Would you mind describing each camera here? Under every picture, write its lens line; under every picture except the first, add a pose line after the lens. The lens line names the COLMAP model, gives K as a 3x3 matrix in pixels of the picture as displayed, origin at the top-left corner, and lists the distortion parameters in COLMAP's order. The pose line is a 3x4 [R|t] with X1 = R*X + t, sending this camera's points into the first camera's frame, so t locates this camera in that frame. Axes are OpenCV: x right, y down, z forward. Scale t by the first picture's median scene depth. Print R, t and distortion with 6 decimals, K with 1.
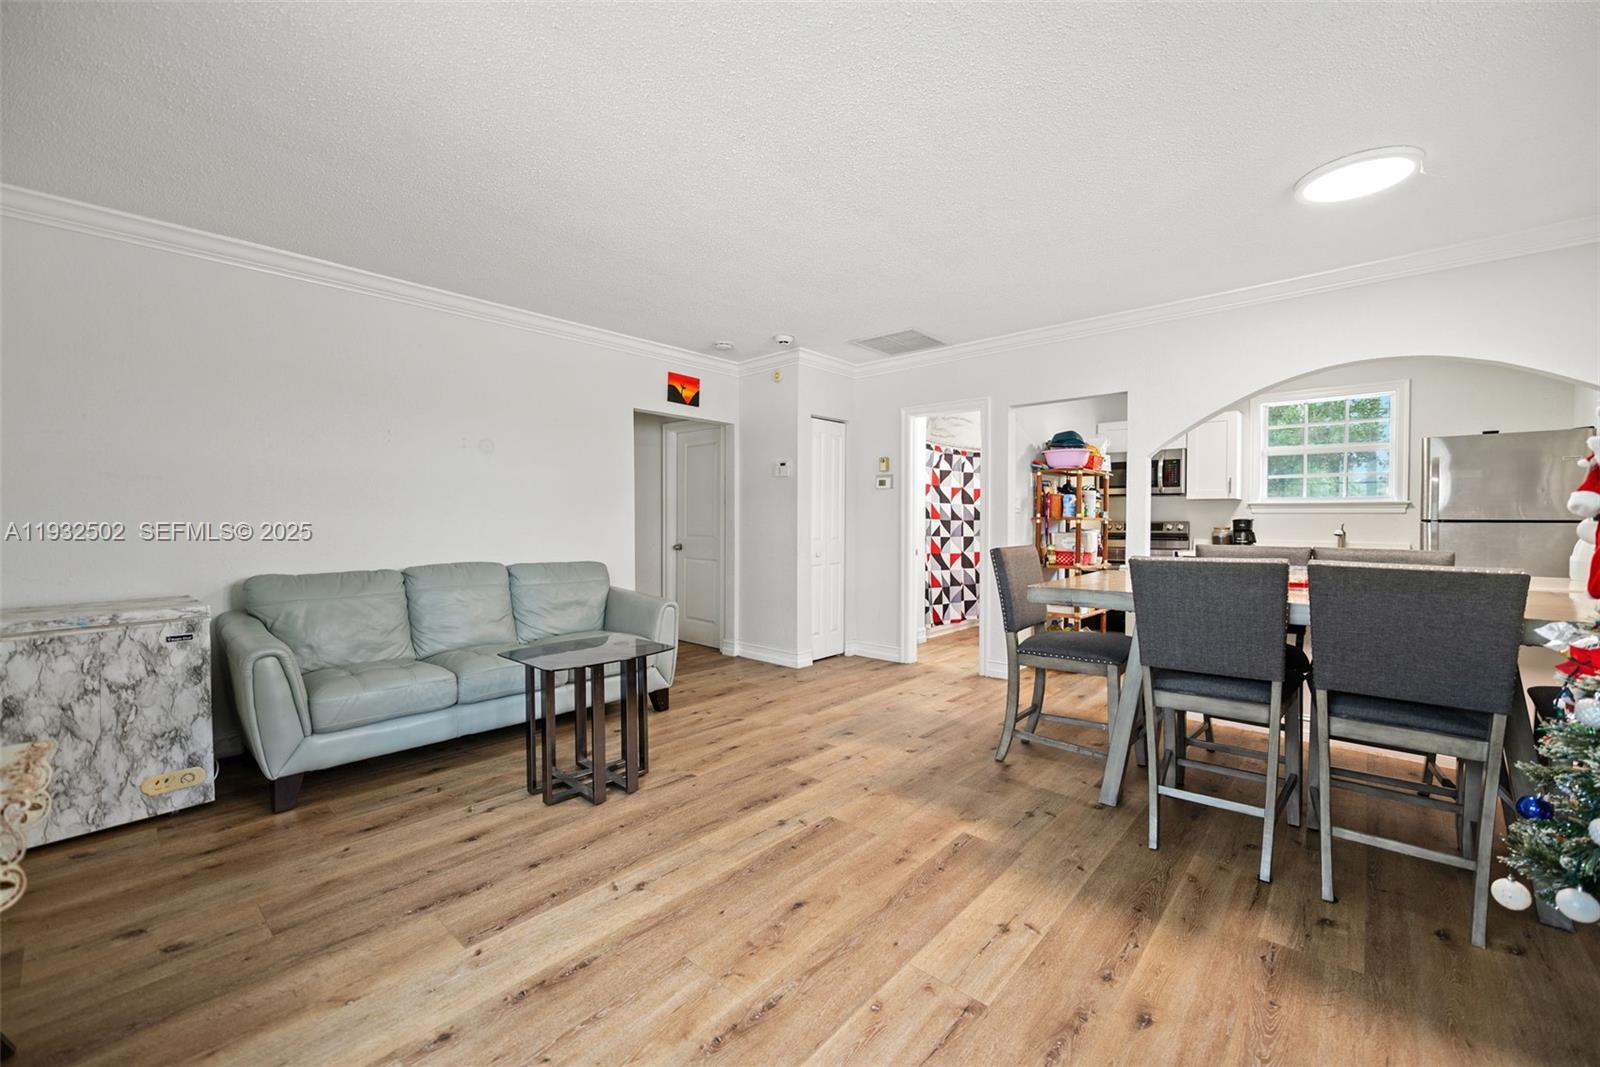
lens RADIAL K [[642.8, 0, 796.4], [0, 642.8, 527.6], [0, 0, 1]] dist [-0.001621, -0.000279]
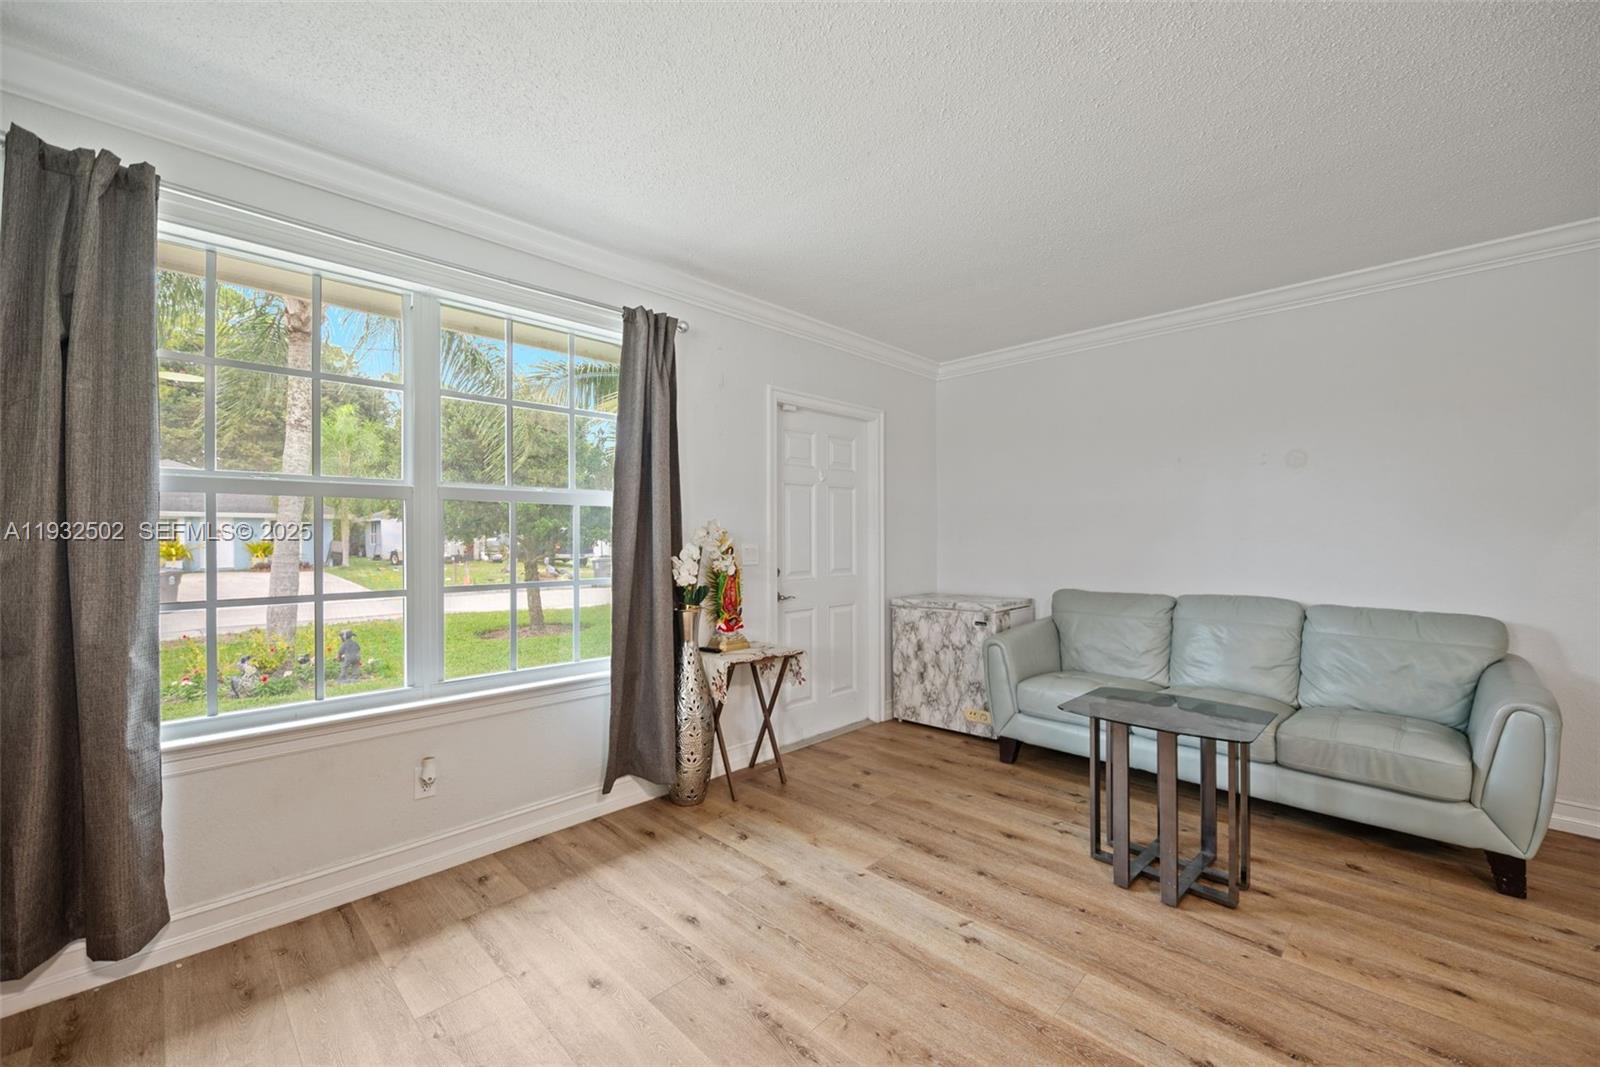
lens RADIAL K [[638.6, 0, 800.0], [0, 638.6, 533.5], [0, 0, 1]] dist [-0.001464, -0.000867]
pose [[-0.044657, -0.007572, -0.998974, 0.612569], [-0.011487, 0.999909, -0.007065, -0.028878], [0.998936, 0.011160, -0.044740, 0.668256]]
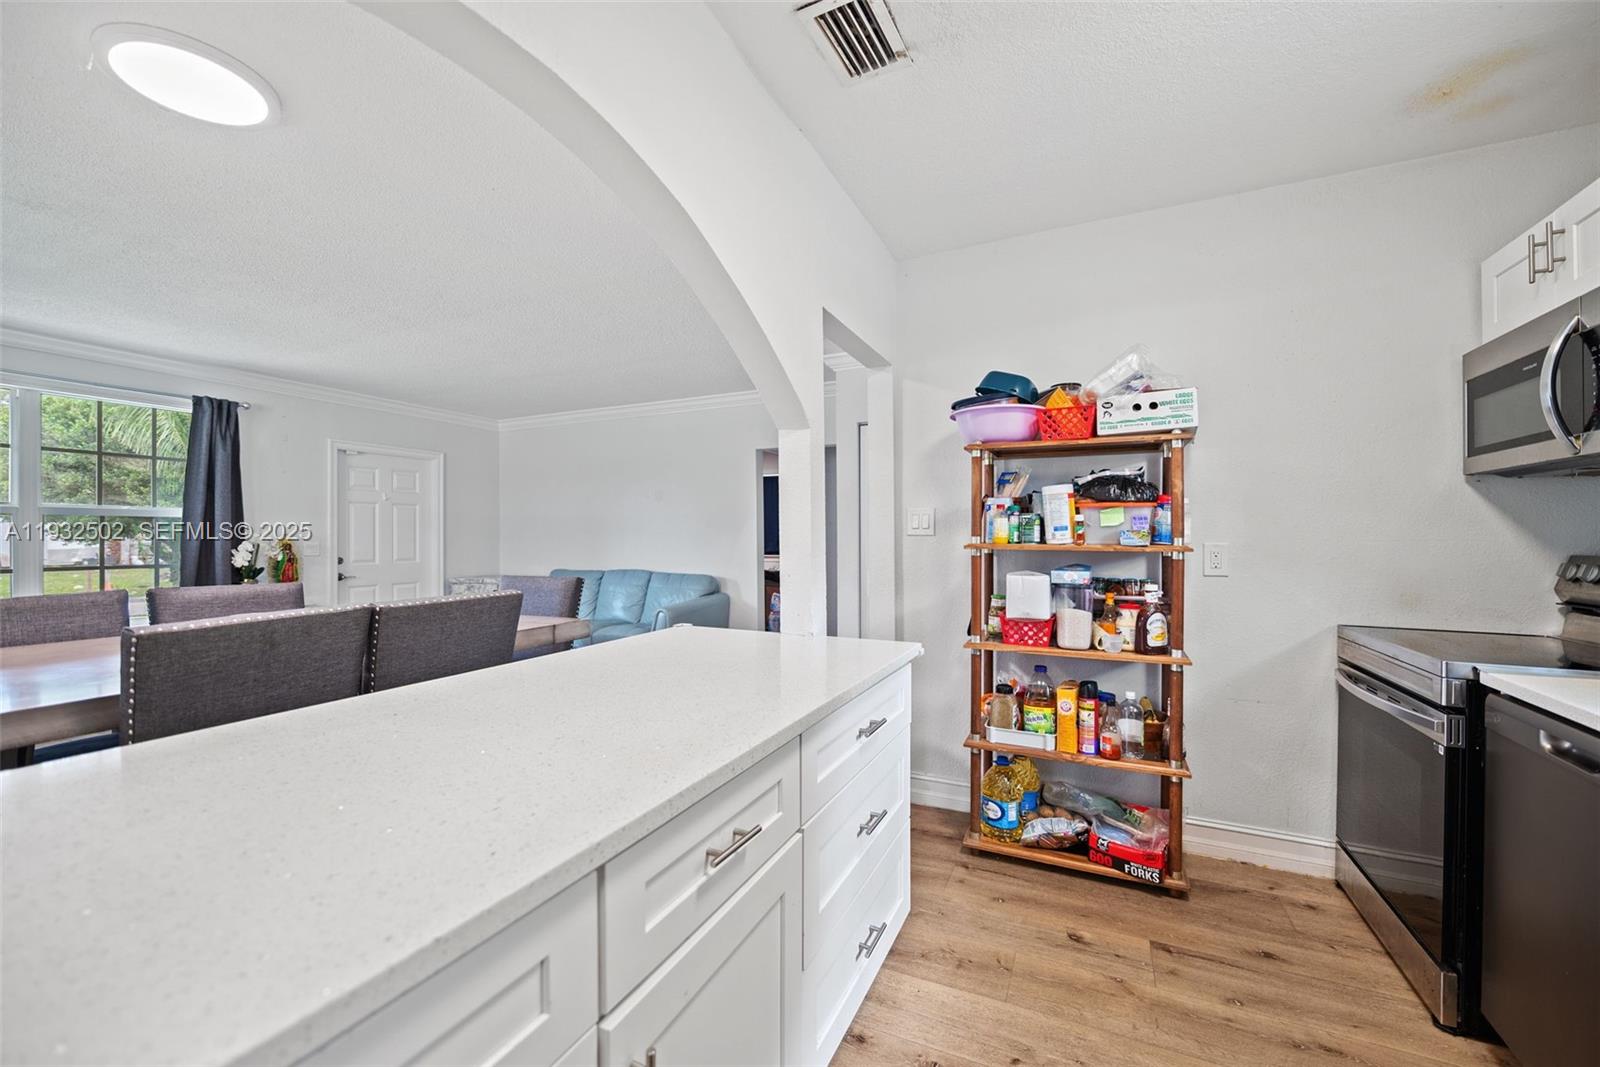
lens RADIAL K [[638.6, 0, 800.0], [0, 638.6, 533.5], [0, 0, 1]] dist [-0.001464, -0.000867]
pose [[0.291180, -0.008595, -0.956630, 1.800279], [-0.010279, 0.999874, -0.012113, -0.033685], [0.956613, 0.013361, 0.291055, 1.471870]]
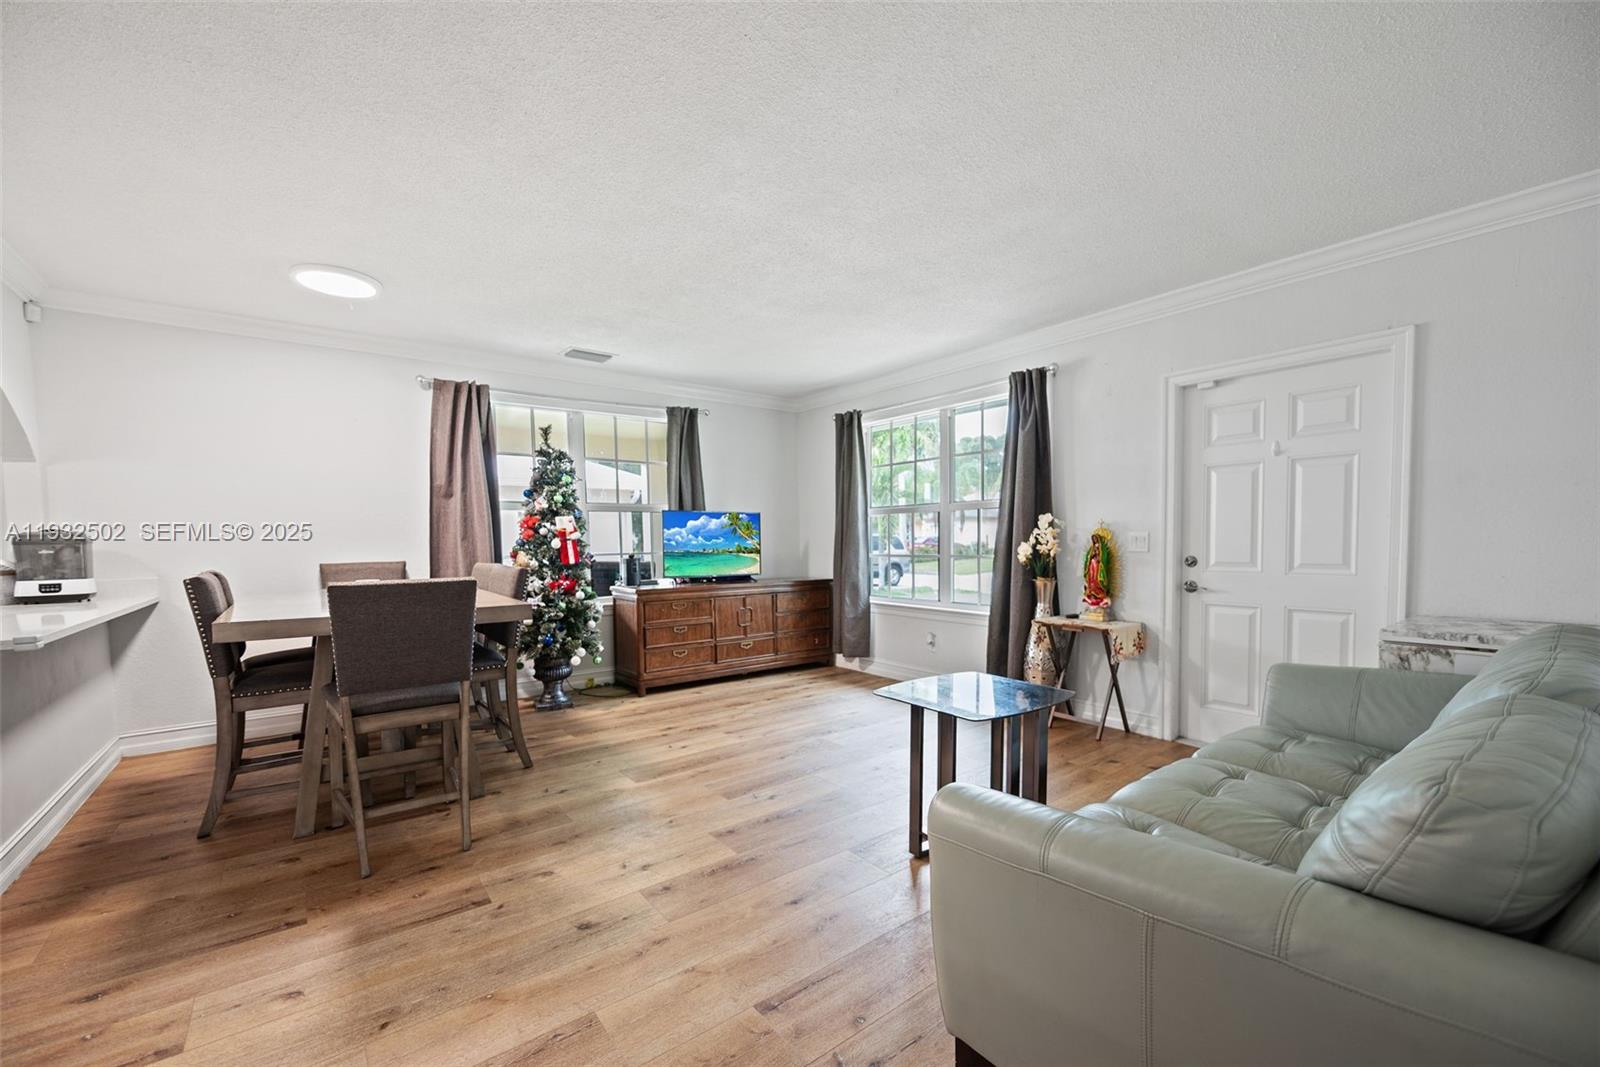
lens RADIAL K [[656.0, 0, 791.7], [0, 656.0, 575.1], [0, 0, 1]] dist [0.000018, -0.000060]
pose [[-0.981317, -0.000873, 0.192394, -0.303412], [0.012792, 0.997481, 0.069771, -0.032831], [-0.191970, 0.070929, -0.978834, 2.224638]]
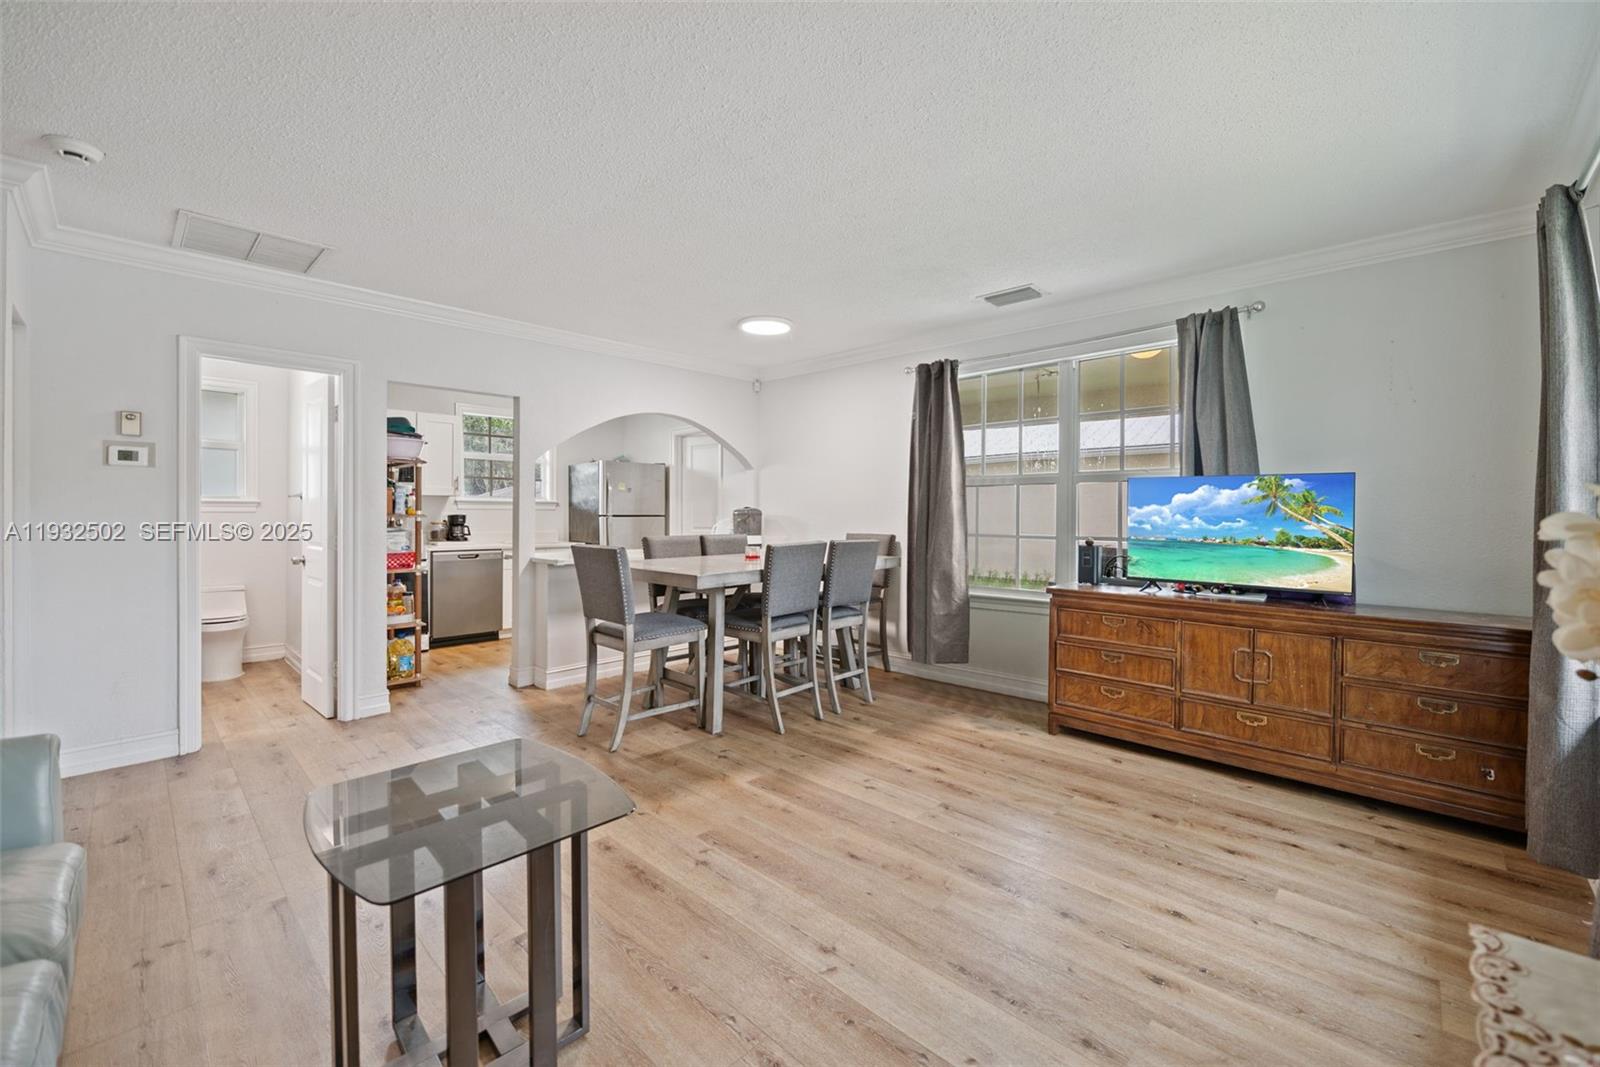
lens RADIAL K [[652.3, 0, 803.6], [0, 652.3, 523.0], [0, 0, 1]] dist [-0.000424, -0.000416]
pose [[0.025841, -0.018369, 0.999497, -0.959339], [0.006704, 0.999812, 0.018202, -0.033940], [-0.999644, 0.006230, 0.025960, 0.861136]]
